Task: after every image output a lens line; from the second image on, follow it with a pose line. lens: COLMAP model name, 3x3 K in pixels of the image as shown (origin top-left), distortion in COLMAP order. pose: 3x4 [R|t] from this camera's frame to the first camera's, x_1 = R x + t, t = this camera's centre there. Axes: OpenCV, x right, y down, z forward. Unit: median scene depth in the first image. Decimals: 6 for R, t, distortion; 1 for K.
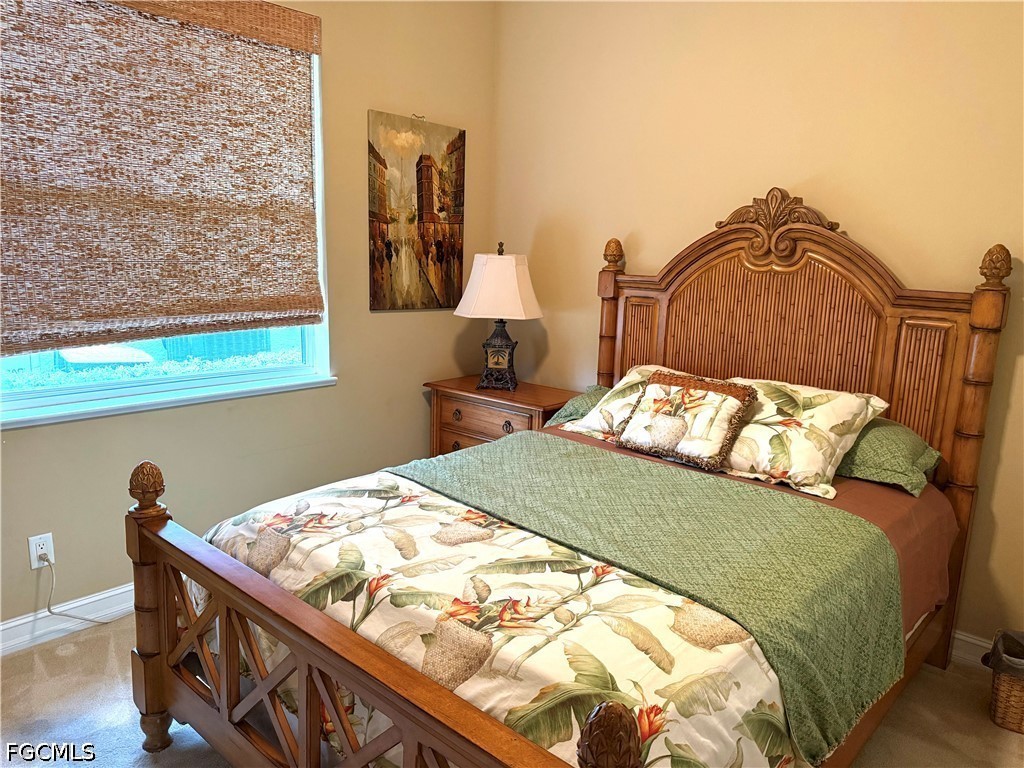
lens RADIAL K [[718.2, 0, 519.8], [0, 718.2, 388.1], [0, 0, 1]] dist [0.038572, -0.043125]
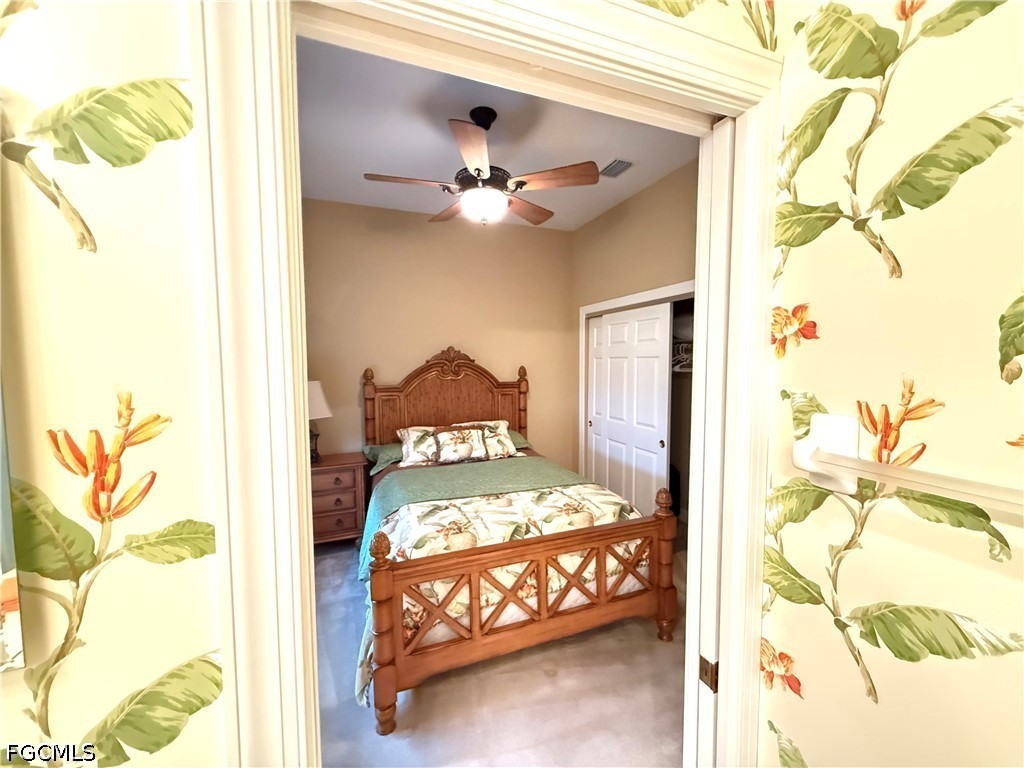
lens RADIAL K [[408.5, 0, 501.8], [0, 408.5, 384.1], [0, 0, 1]] dist [0.000309, 0.000569]
pose [[0.468363, -0.094058, 0.878515, -0.928092], [0.196852, 0.980433, 0.000022, -0.133202], [-0.861328, 0.172927, 0.477714, 0.232964]]
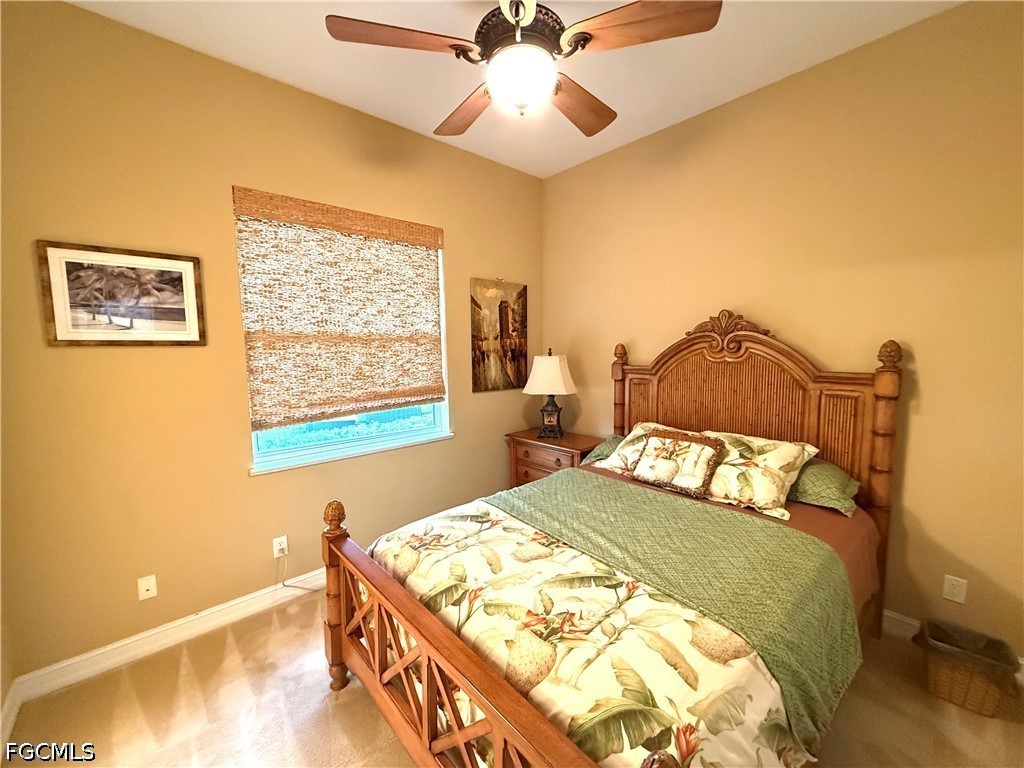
lens RADIAL K [[408.5, 0, 516.0], [0, 408.5, 381.9], [0, 0, 1]] dist [0.000309, 0.000569]
pose [[0.993486, -0.035604, -0.108246, -0.007228], [0.024198, 0.994186, -0.104920, -0.044078], [0.111352, 0.101617, 0.988572, 0.100035]]
